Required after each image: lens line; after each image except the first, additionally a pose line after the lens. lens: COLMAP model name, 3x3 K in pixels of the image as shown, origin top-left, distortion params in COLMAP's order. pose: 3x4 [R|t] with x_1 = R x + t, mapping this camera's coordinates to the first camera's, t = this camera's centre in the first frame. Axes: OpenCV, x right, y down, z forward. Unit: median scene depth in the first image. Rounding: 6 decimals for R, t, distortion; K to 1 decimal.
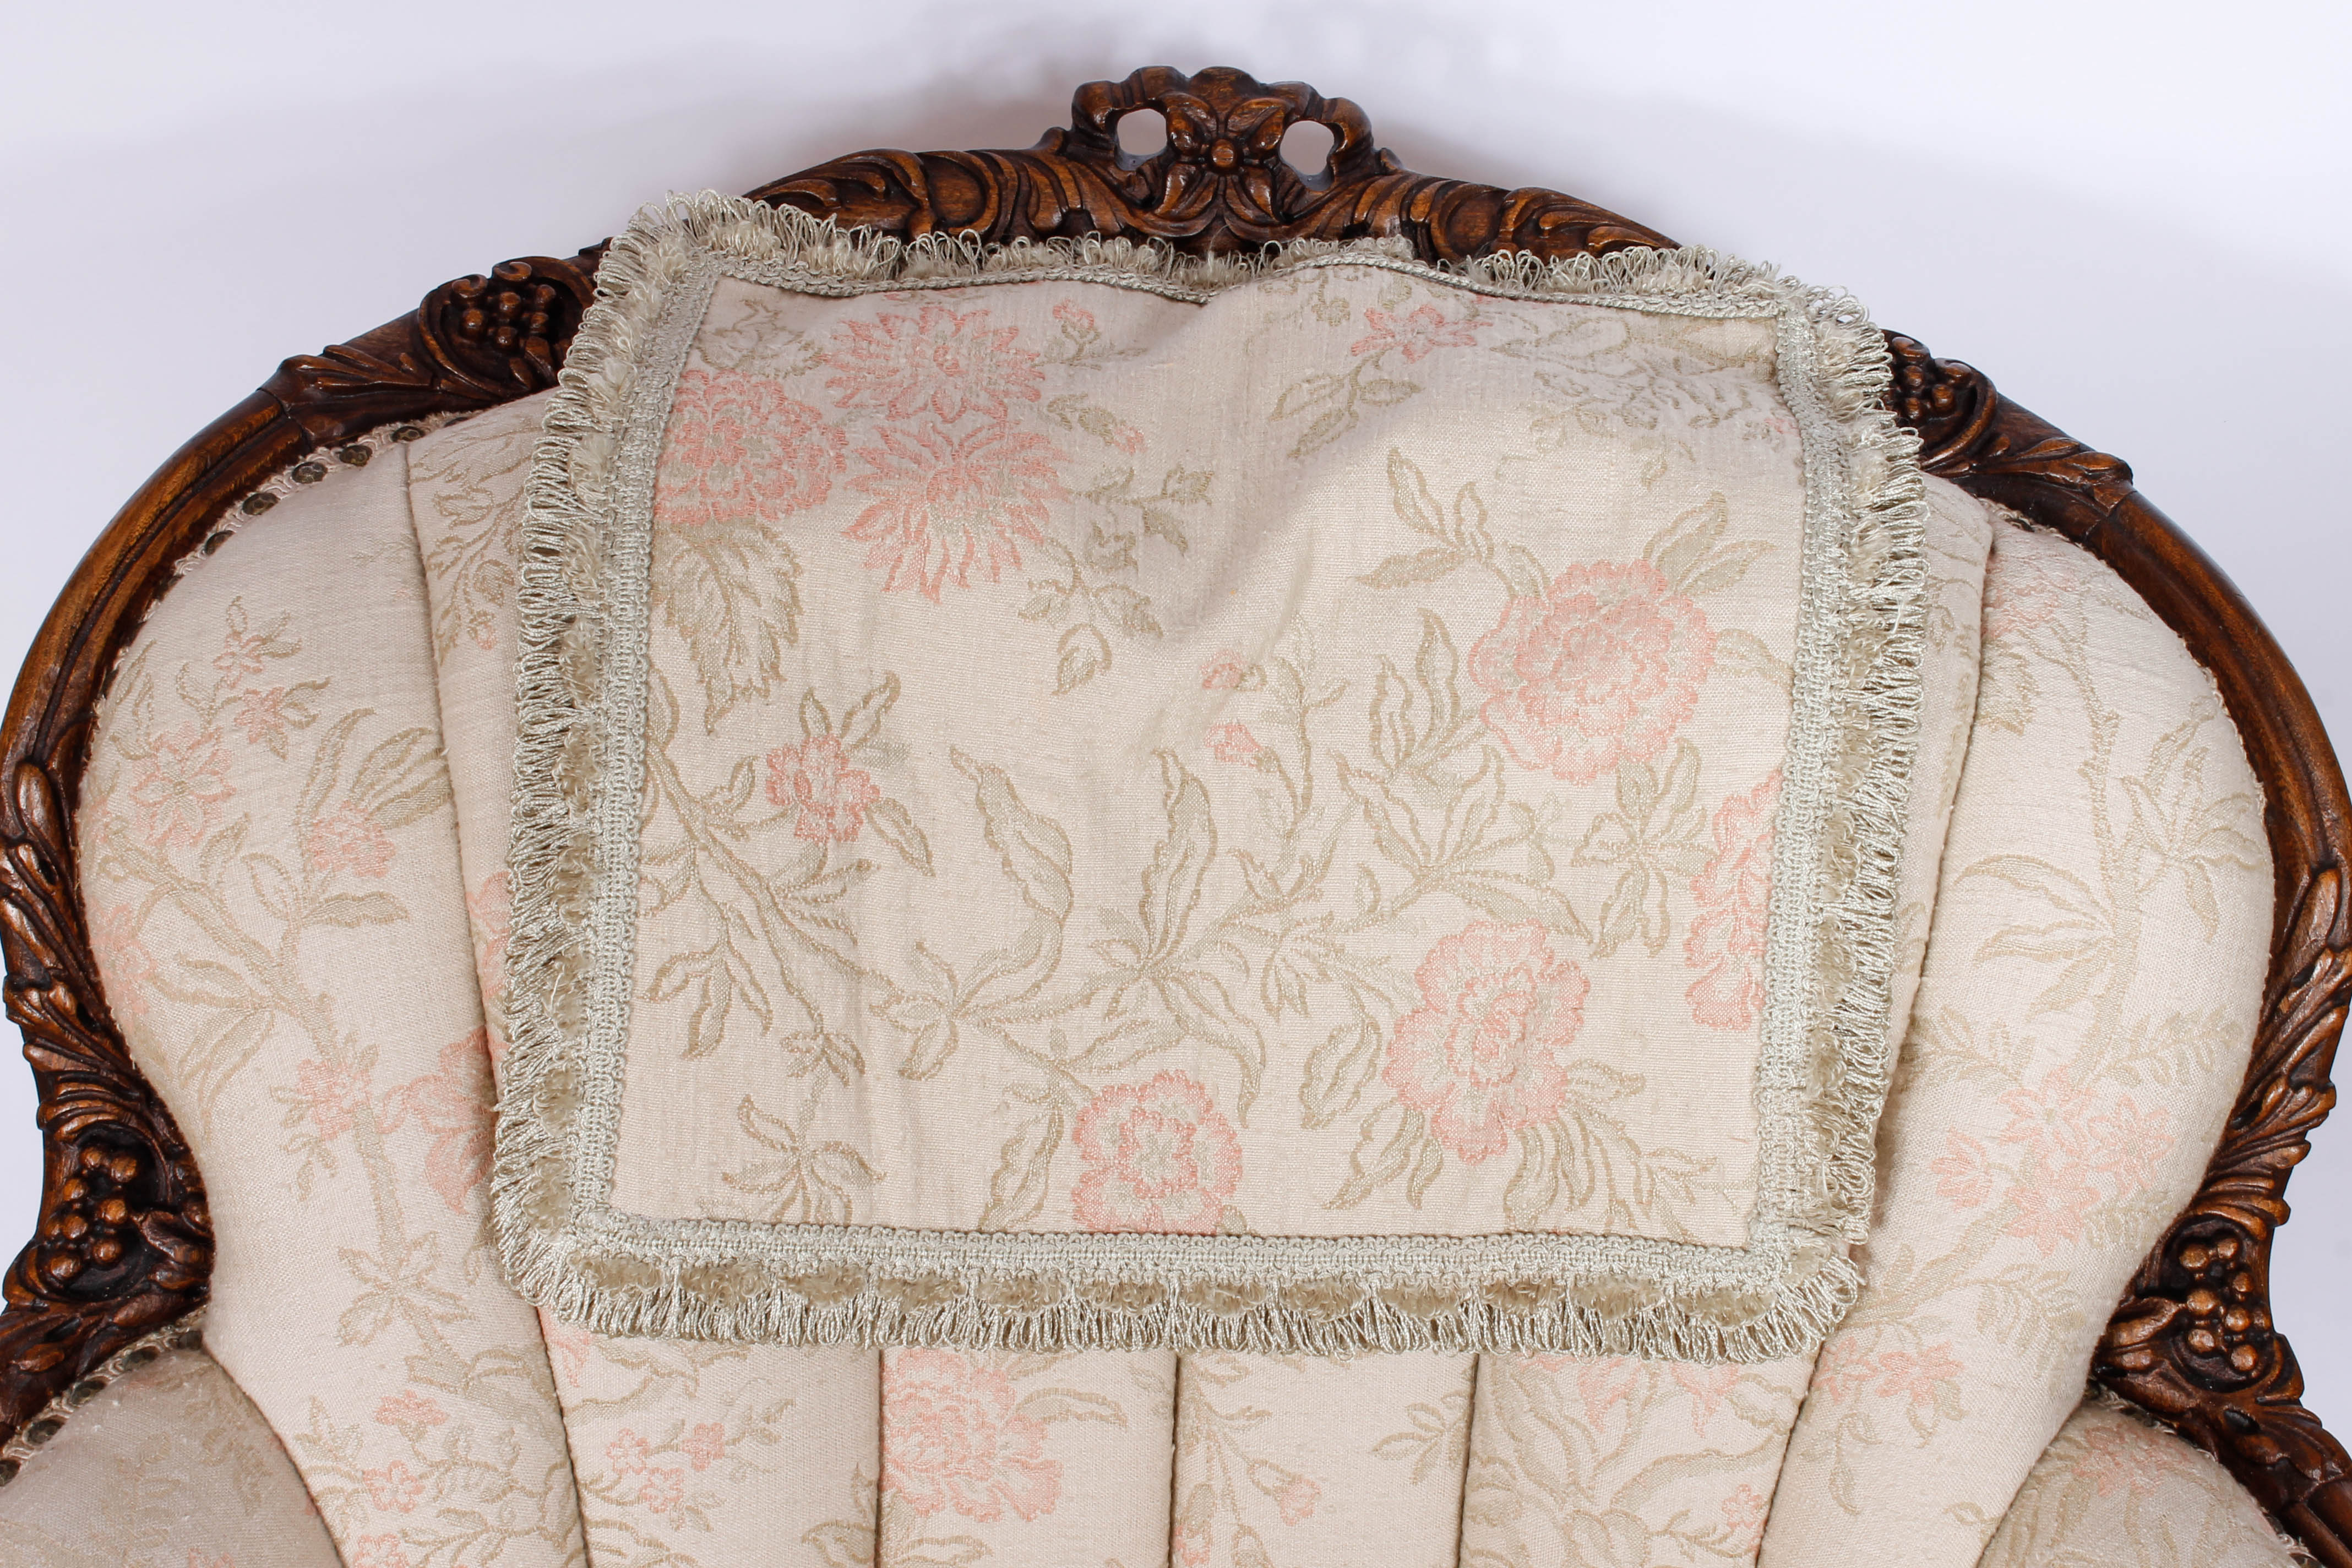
lens RADIAL K [[3913.1, 0, 1183.3], [0, 3913.1, 823.8], [0, 0, 1]] dist [-0.035252, 0.169590]
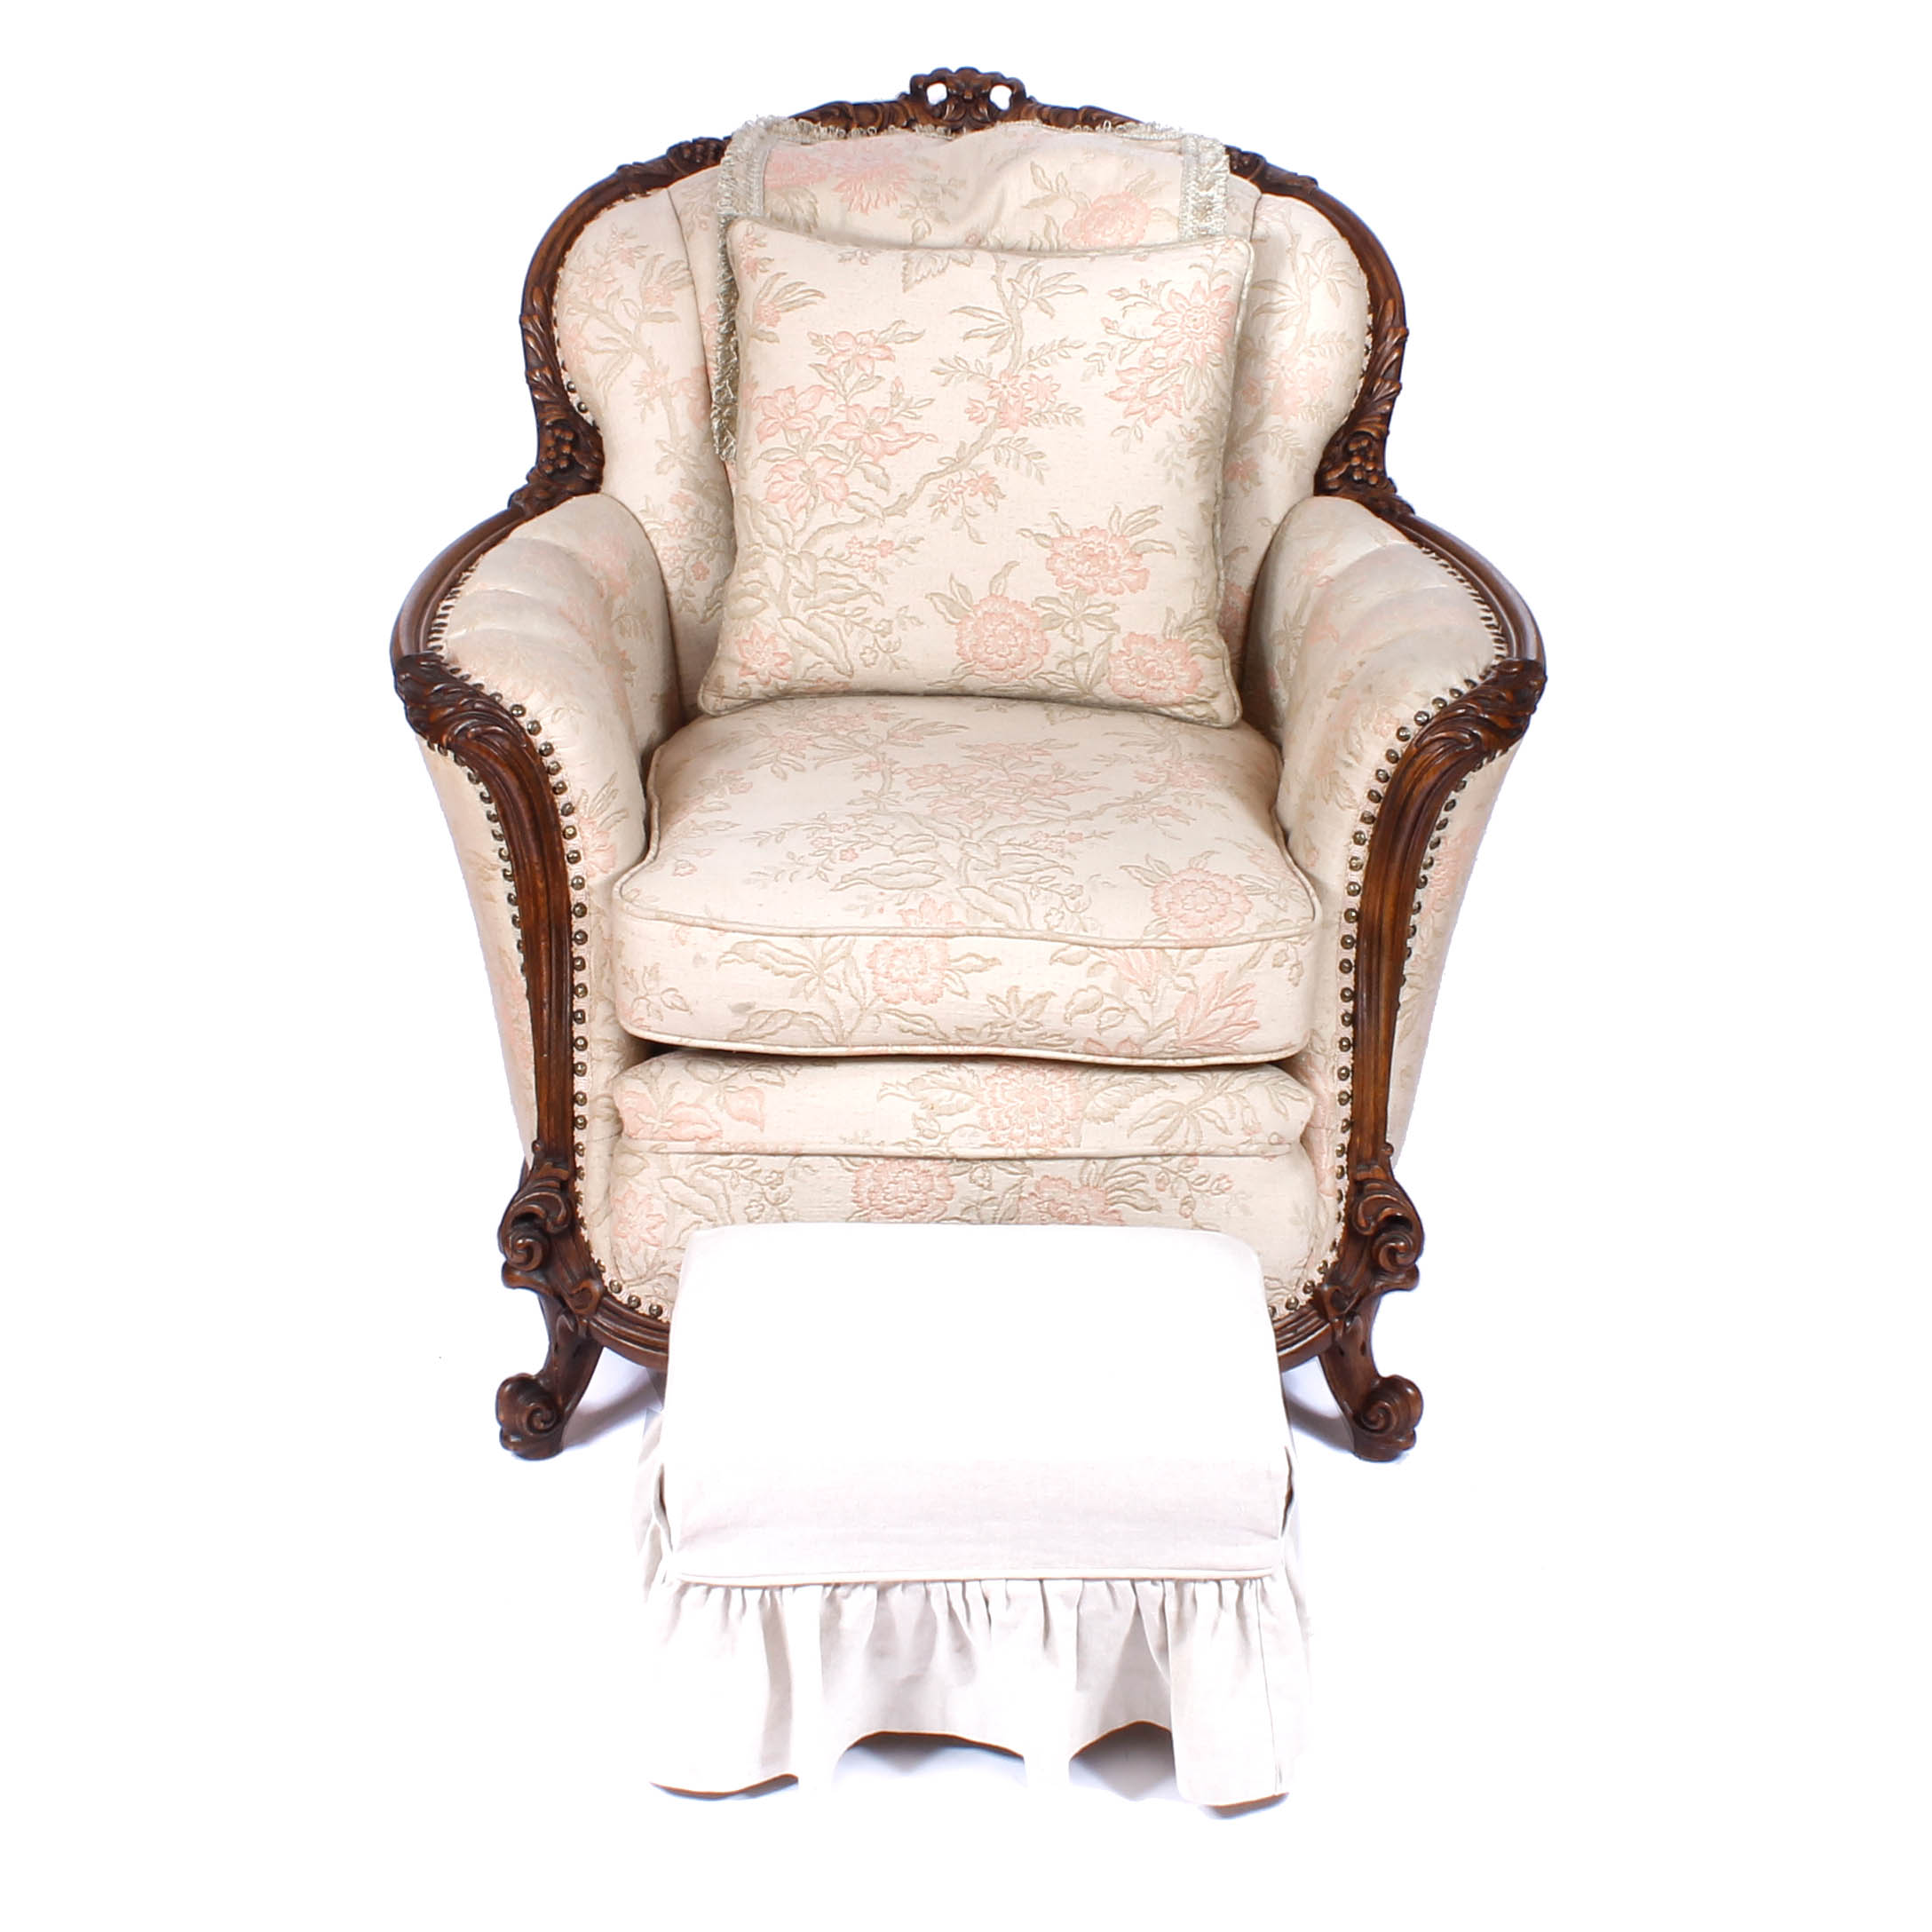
lens RADIAL K [[3616.3, 0, 890.3], [0, 3616.3, 702.8], [0, 0, 1]] dist [-0.163015, 0.124554]
pose [[0.998768, -0.040769, -0.028279, 0.010576], [0.033021, 0.971568, -0.234445, 0.857505], [0.037033, 0.233223, 0.971718, -1.356343]]
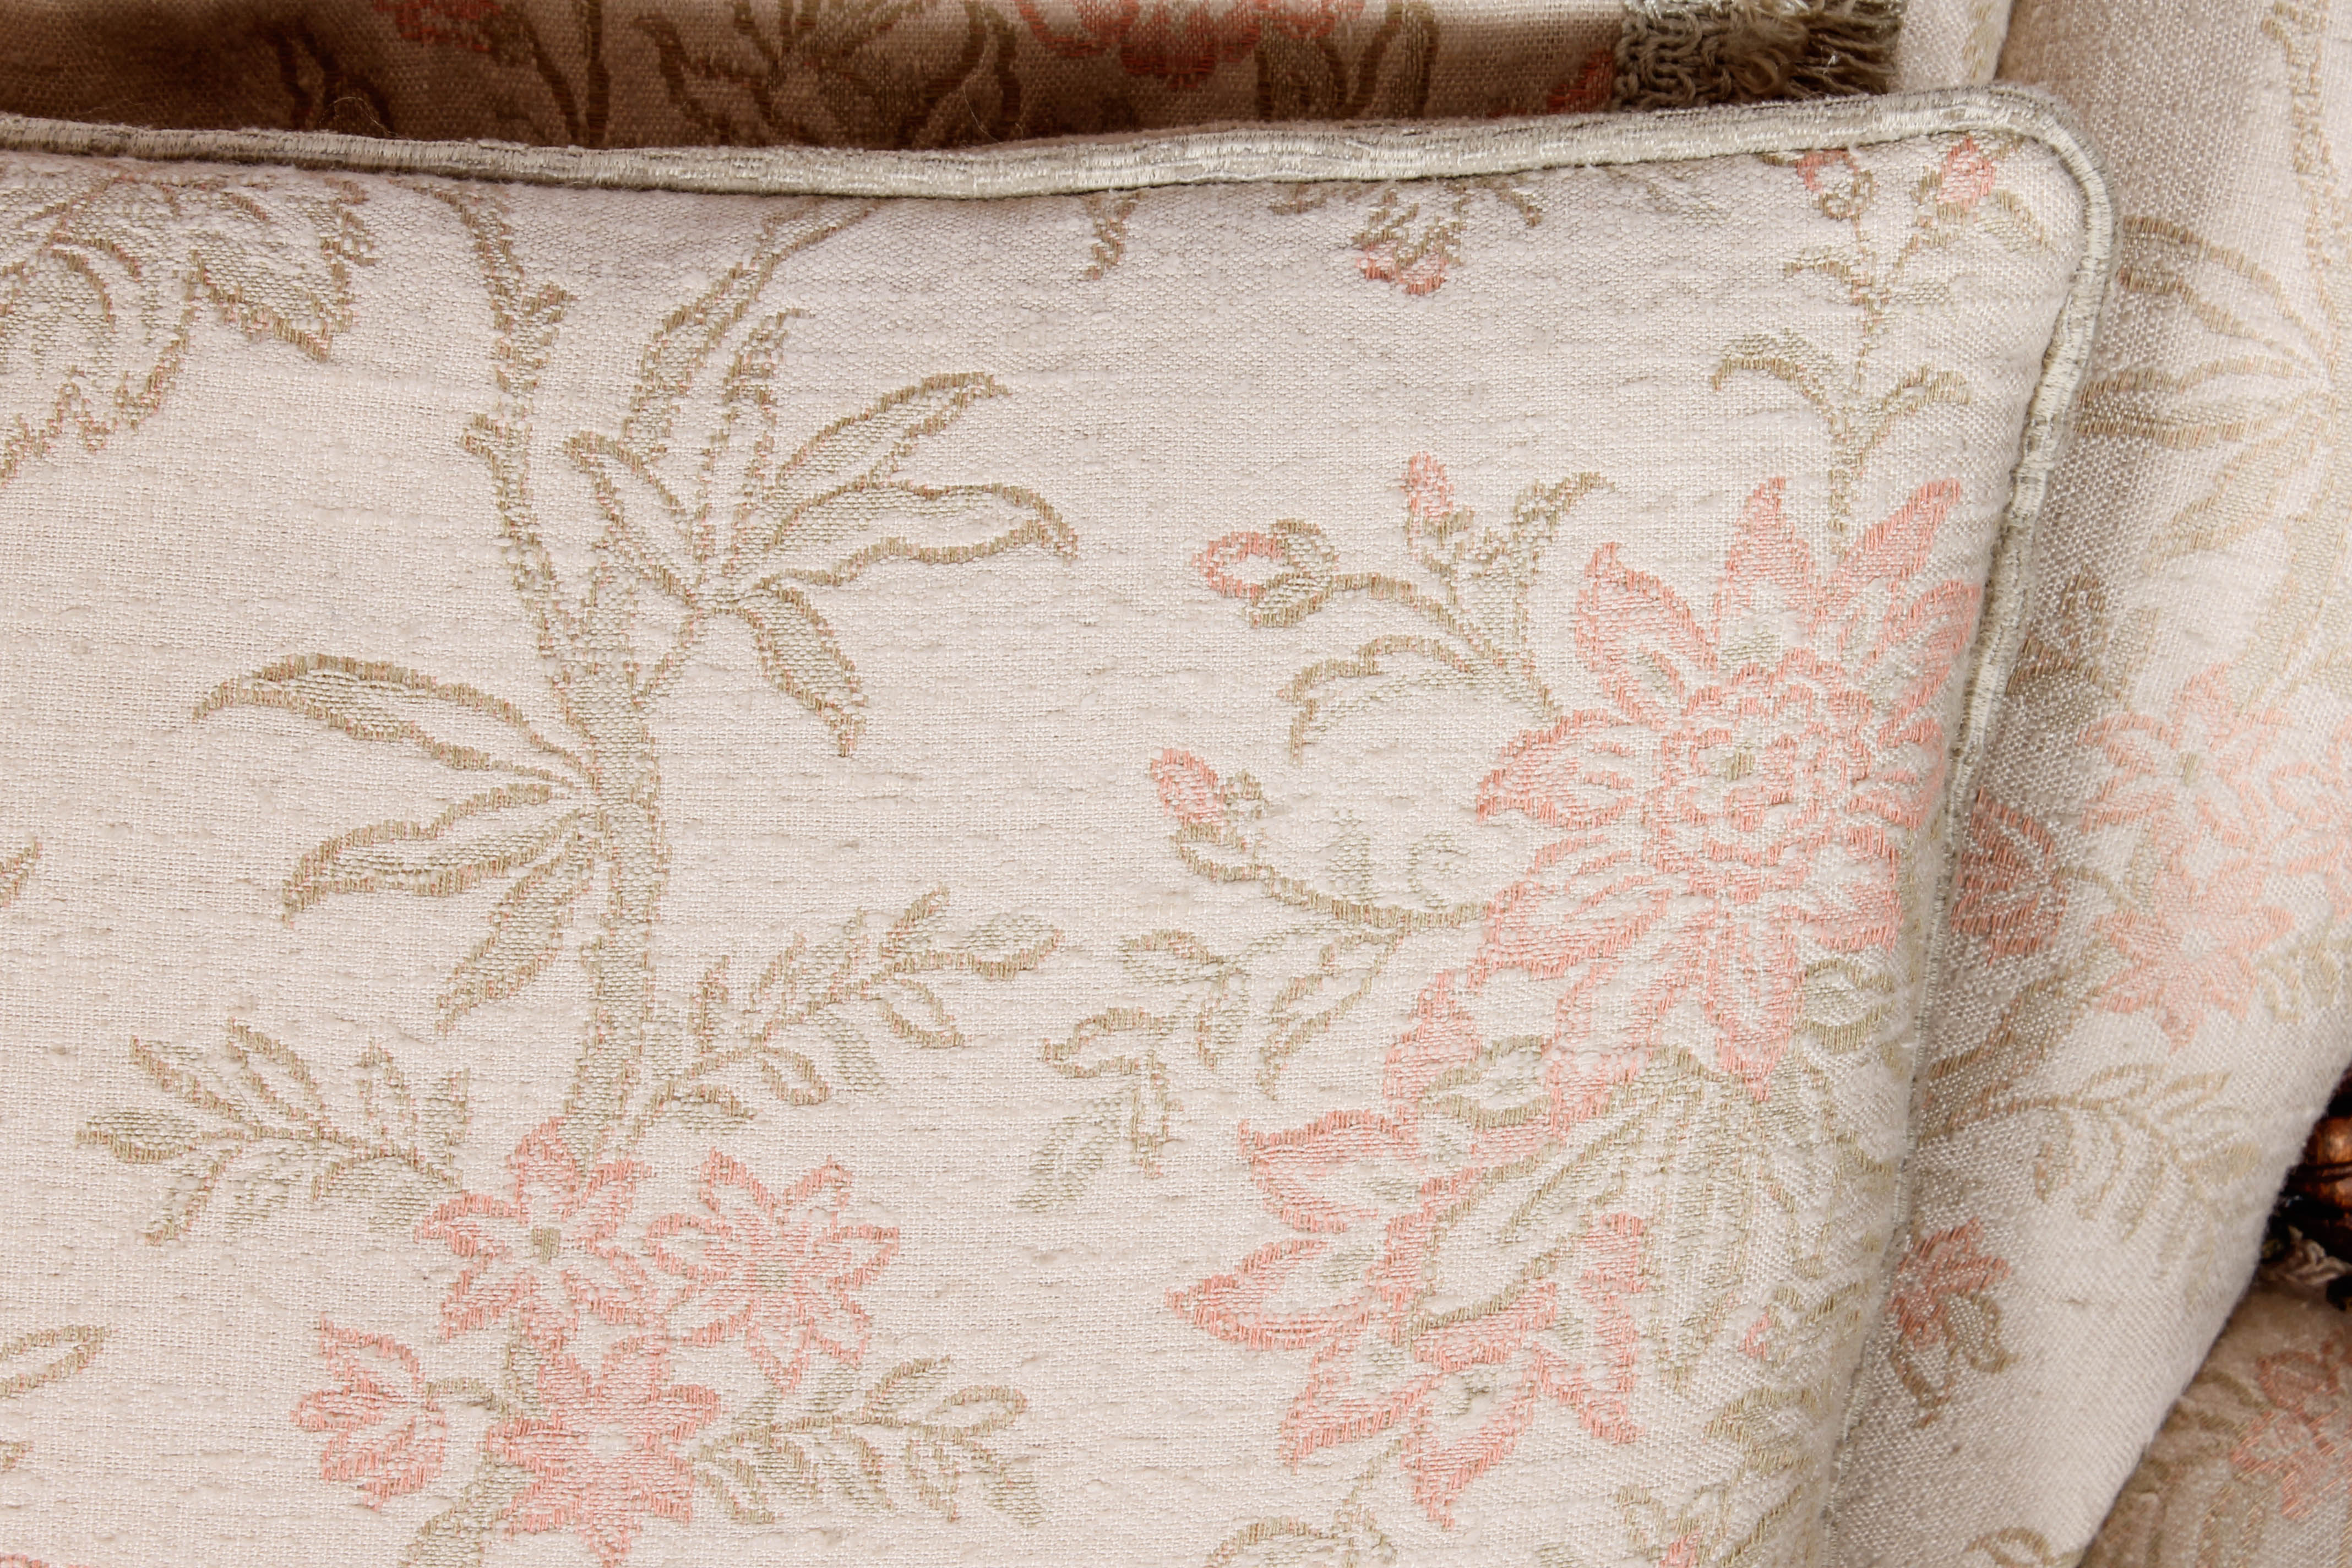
lens RADIAL K [[5684.6, 0, 1187.6], [0, 5684.6, 820.8], [0, 0, 1]] dist [0.063185, 0.337098]
pose [[0.998849, -0.035148, 0.032633, 0.076452], [0.027280, 0.975968, 0.216198, -0.069483], [-0.039448, -0.215059, 0.975804, 0.323955]]
